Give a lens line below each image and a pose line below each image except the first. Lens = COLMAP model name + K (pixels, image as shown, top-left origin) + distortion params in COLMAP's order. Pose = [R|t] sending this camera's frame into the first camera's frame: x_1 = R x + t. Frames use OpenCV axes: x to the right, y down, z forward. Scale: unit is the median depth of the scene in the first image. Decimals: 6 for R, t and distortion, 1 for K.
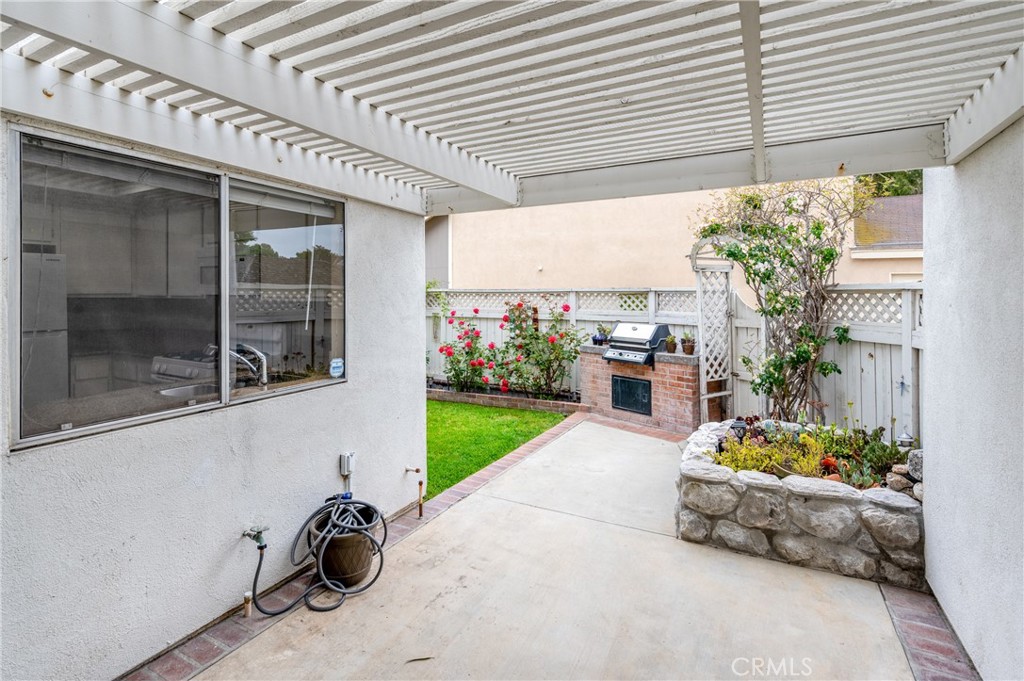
lens RADIAL K [[479.8, 0, 519.5], [0, 479.8, 290.3], [0, 0, 1]] dist [0.000583, 0.000187]
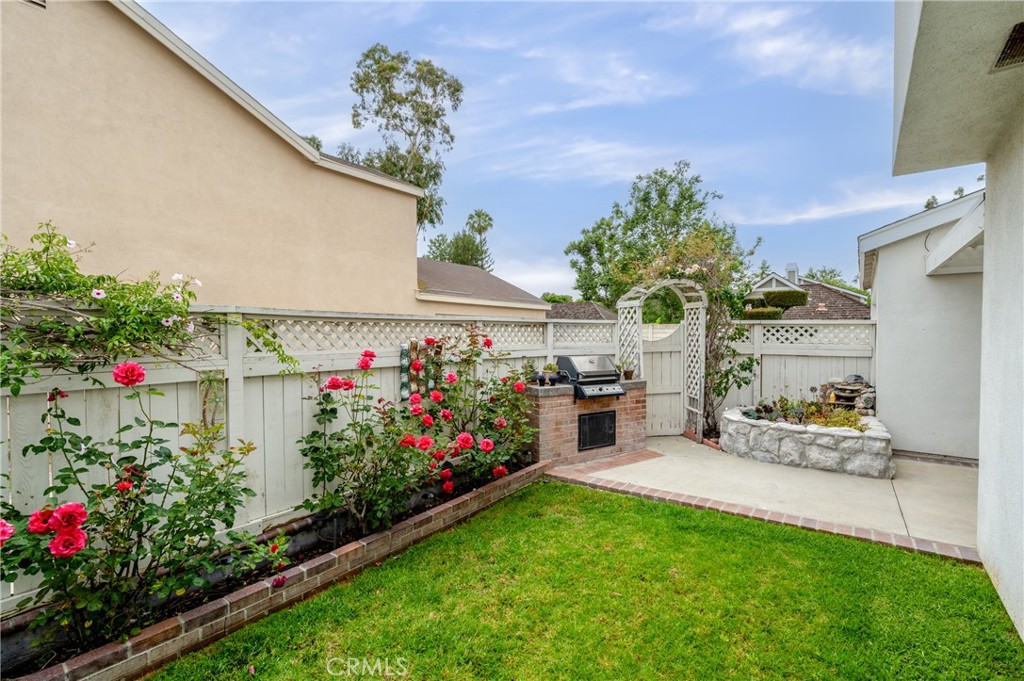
lens RADIAL K [[455.9, 0, 511.4], [0, 455.9, 344.0], [0, 0, 1]] dist [0.001696, 0.000214]
pose [[0.173678, -0.026852, 0.984436, -0.744412], [-0.007705, 0.999561, 0.028624, 0.023476], [-0.984772, -0.012556, 0.173394, 1.102294]]
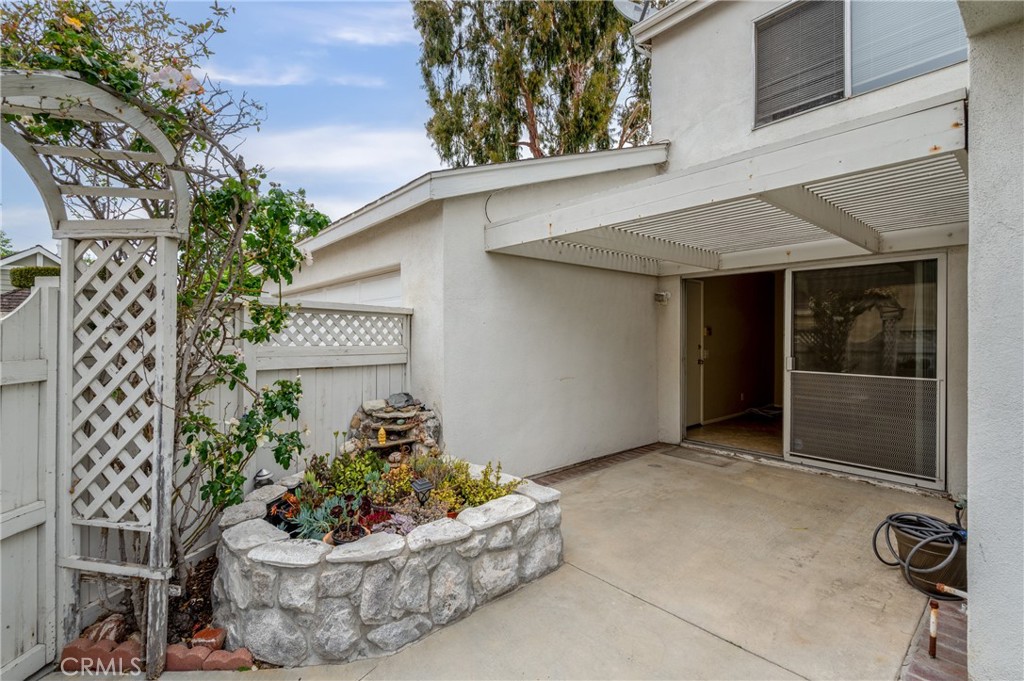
lens RADIAL K [[456.3, 0, 513.4], [0, 456.3, 334.5], [0, 0, 1]] dist [0.000814, 0.000159]
pose [[-0.929668, -0.003016, 0.368385, 0.051215], [-0.006762, 0.999938, -0.008880, 0.037908], [-0.368335, -0.010747, -0.929631, 1.065611]]
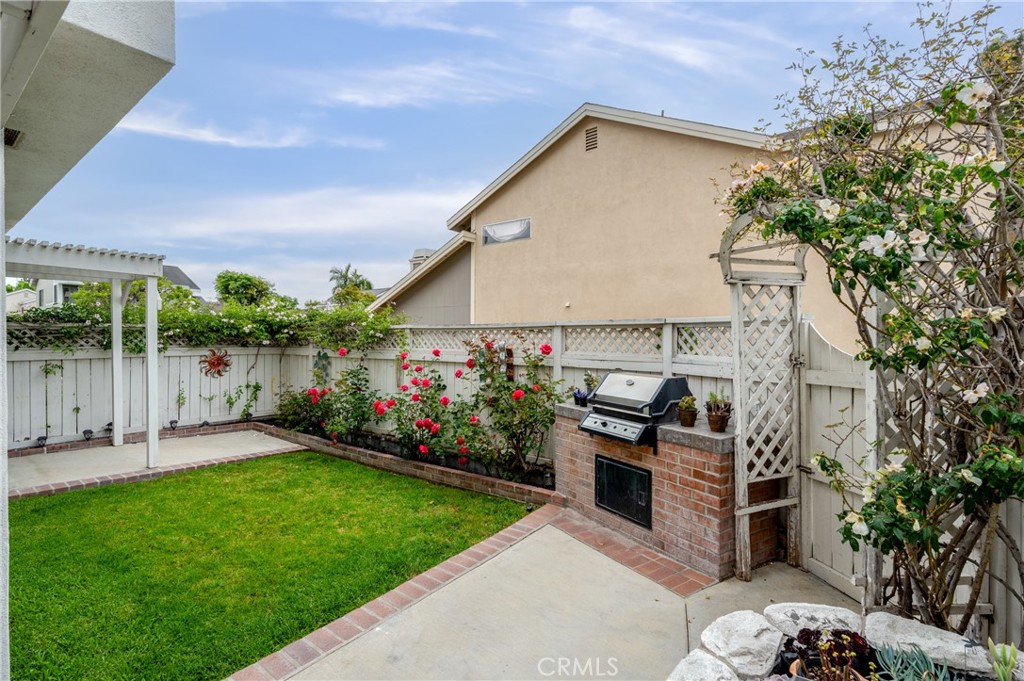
lens RADIAL K [[455.9, 0, 511.4], [0, 455.9, 344.0], [0, 0, 1]] dist [0.001696, 0.000214]
pose [[0.986859, 0.004230, -0.161526, 0.202575], [-0.000537, 0.999738, 0.022903, 0.017870], [0.161580, -0.022515, 0.986603, 0.435710]]
